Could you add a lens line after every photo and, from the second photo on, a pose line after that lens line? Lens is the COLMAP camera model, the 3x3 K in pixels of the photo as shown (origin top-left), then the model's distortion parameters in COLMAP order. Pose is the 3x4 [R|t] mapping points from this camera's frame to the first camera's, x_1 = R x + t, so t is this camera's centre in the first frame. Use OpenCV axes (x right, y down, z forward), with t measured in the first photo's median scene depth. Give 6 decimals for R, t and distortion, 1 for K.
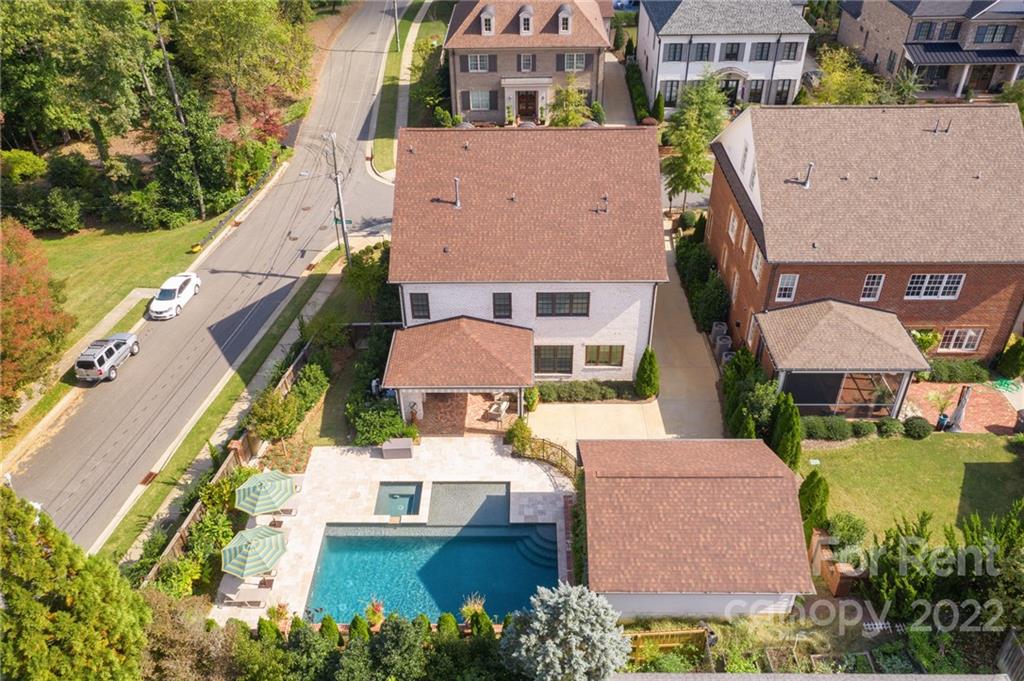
lens RADIAL K [[816.5, 0, 509.8], [0, 816.5, 337.6], [0, 0, 1]] dist [-0.001584, 0.009820]
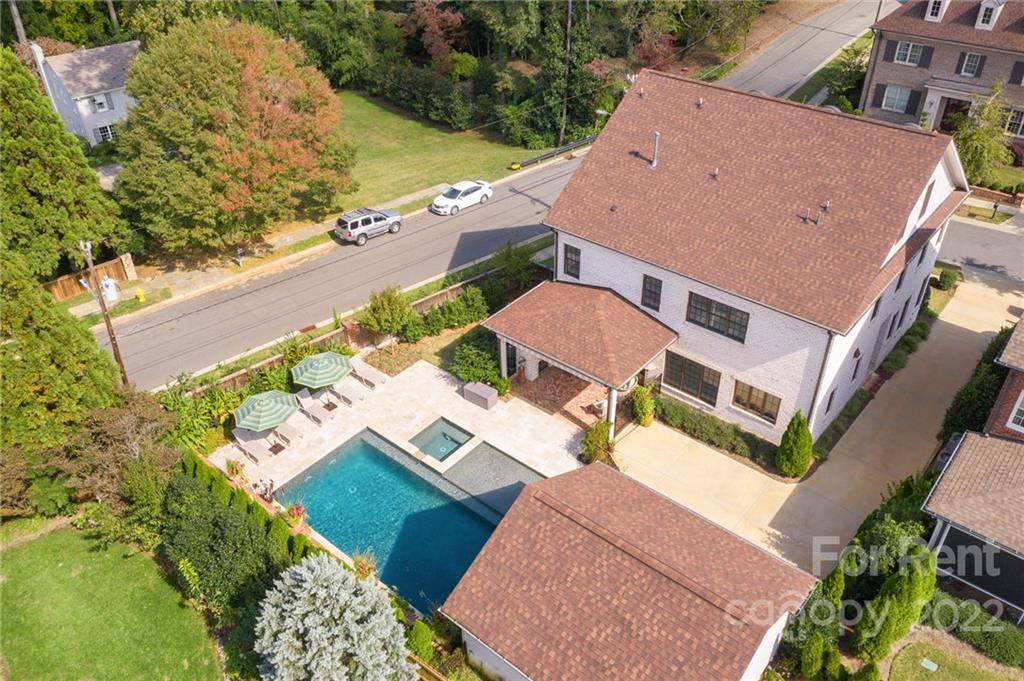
lens RADIAL K [[816.5, 0, 509.8], [0, 816.5, 337.6], [0, 0, 1]] dist [-0.001584, 0.009820]
pose [[0.772431, 0.369813, -0.516322, 0.313877], [-0.363579, 0.924068, 0.117936, -0.040865], [0.520731, 0.096627, 0.848235, 0.211777]]
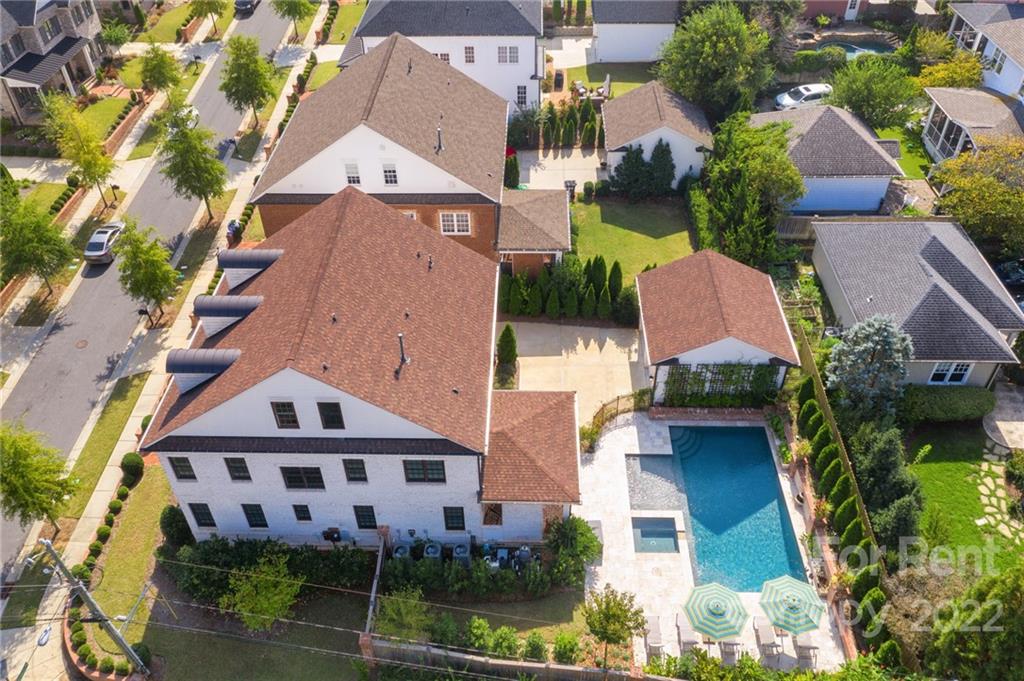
lens RADIAL K [[816.5, 0, 509.8], [0, 816.5, 337.6], [0, 0, 1]] dist [-0.001584, 0.009820]
pose [[0.014603, -0.643727, 0.765116, -0.676645], [0.593159, 0.621591, 0.511652, -0.529317], [-0.804953, 0.446363, 0.390910, 0.547806]]
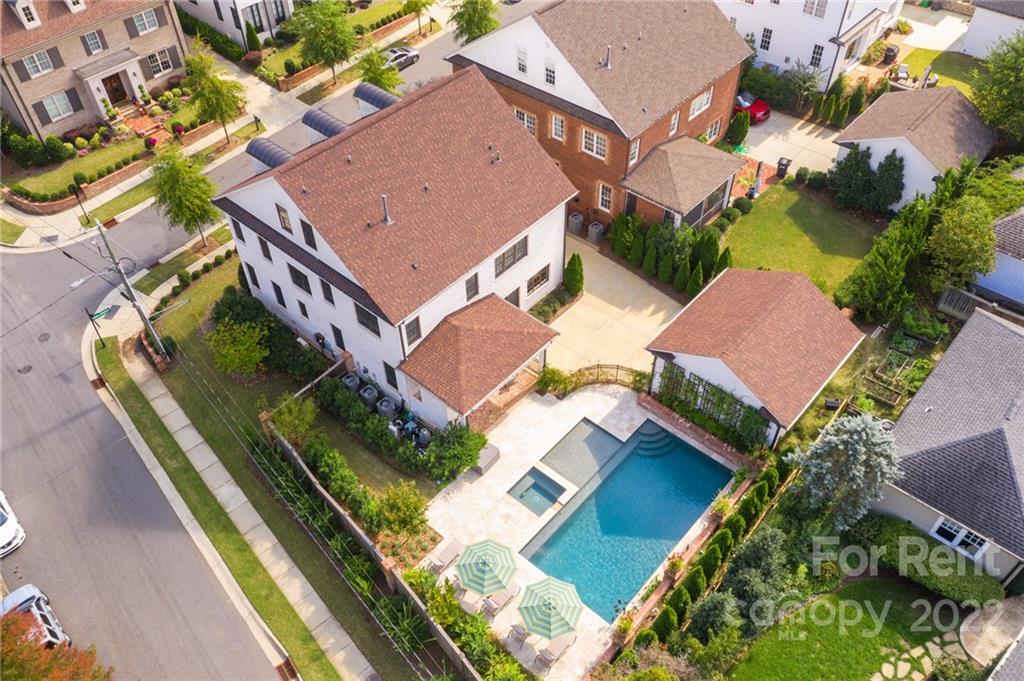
lens RADIAL K [[816.5, 0, 509.8], [0, 816.5, 337.6], [0, 0, 1]] dist [-0.001584, 0.009820]
pose [[0.652599, -0.542979, 0.528478, -0.526371], [0.444410, 0.839199, 0.313440, -0.272017], [-0.613689, 0.030311, 0.788966, 0.165790]]
